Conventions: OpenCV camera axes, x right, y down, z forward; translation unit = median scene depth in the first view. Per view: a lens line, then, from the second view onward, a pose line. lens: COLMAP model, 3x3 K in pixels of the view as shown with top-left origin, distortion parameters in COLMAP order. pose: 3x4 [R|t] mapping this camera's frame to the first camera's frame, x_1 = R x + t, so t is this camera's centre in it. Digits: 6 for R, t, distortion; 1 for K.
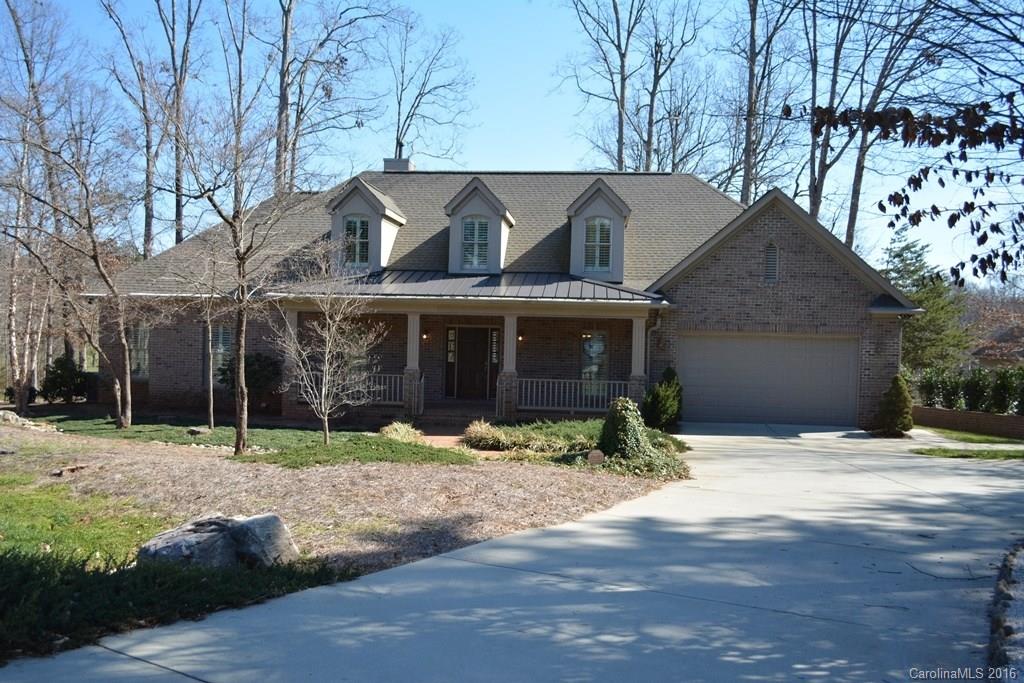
lens RADIAL K [[905.2, 0, 512.0], [0, 905.2, 341.5], [0, 0, 1]] dist [-0.008301, -0.002898]
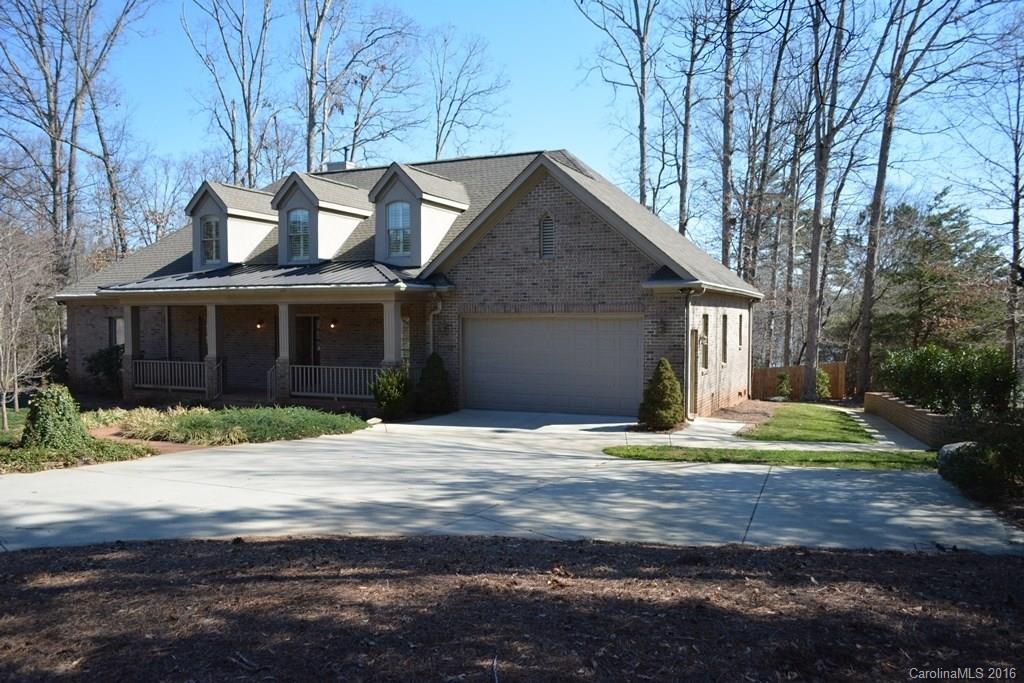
lens RADIAL K [[798.2, 0, 510.4], [0, 798.2, 349.9], [0, 0, 1]] dist [-0.014175, 0.002369]
pose [[0.946345, -0.012188, -0.322928, 0.508002], [0.019456, 0.999625, 0.019288, 0.010606], [0.322571, -0.024536, 0.946227, 0.220714]]
